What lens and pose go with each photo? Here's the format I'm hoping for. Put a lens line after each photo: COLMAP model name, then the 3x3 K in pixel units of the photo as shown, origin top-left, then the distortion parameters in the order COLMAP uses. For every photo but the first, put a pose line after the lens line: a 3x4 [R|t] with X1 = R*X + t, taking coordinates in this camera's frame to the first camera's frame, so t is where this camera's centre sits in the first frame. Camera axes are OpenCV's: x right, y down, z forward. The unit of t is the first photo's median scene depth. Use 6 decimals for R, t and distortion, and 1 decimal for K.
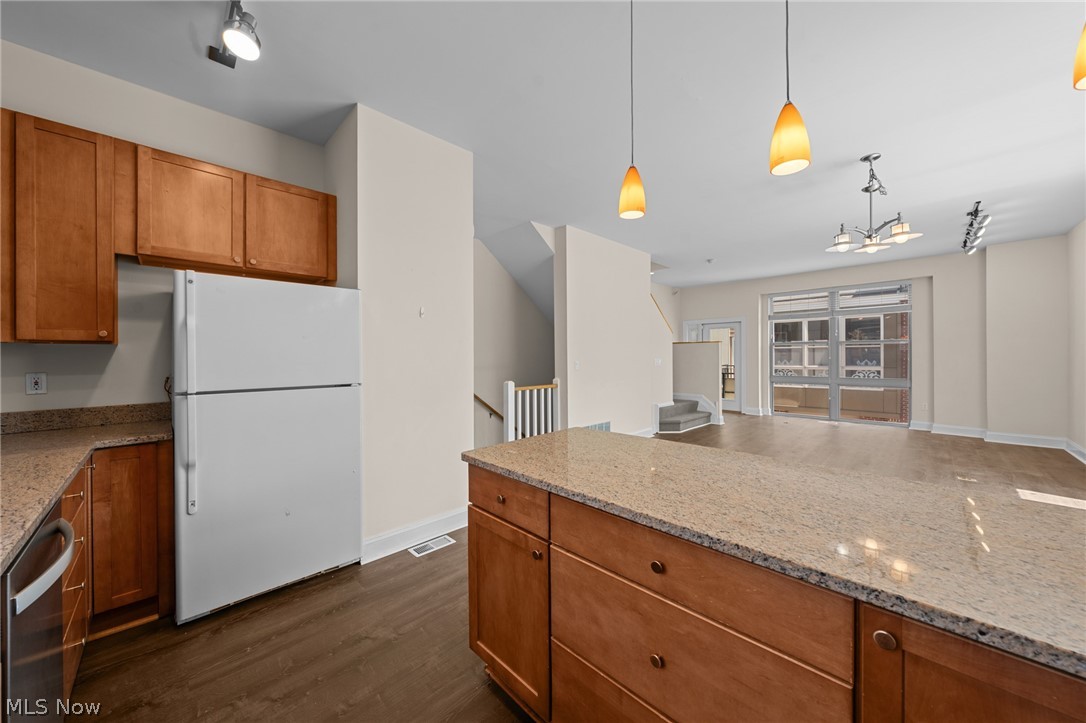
lens RADIAL K [[398.8, 0, 542.3], [0, 398.8, 355.3], [0, 0, 1]] dist [-0.000870, -0.000084]
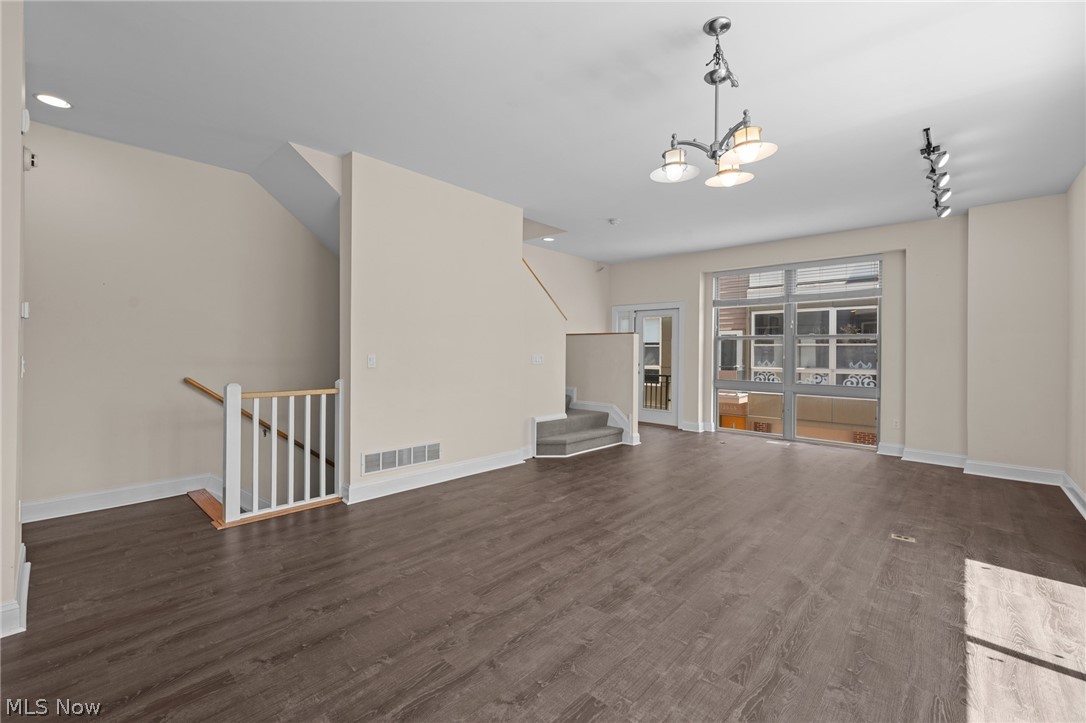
lens RADIAL K [[474.8, 0, 542.5], [0, 474.8, 349.1], [0, 0, 1]] dist [-0.001087, -0.000407]
pose [[0.998945, 0.016108, 0.043006, 0.256909], [-0.015879, 0.999858, -0.005675, 0.003803], [-0.043091, 0.004986, 0.999059, 0.137870]]
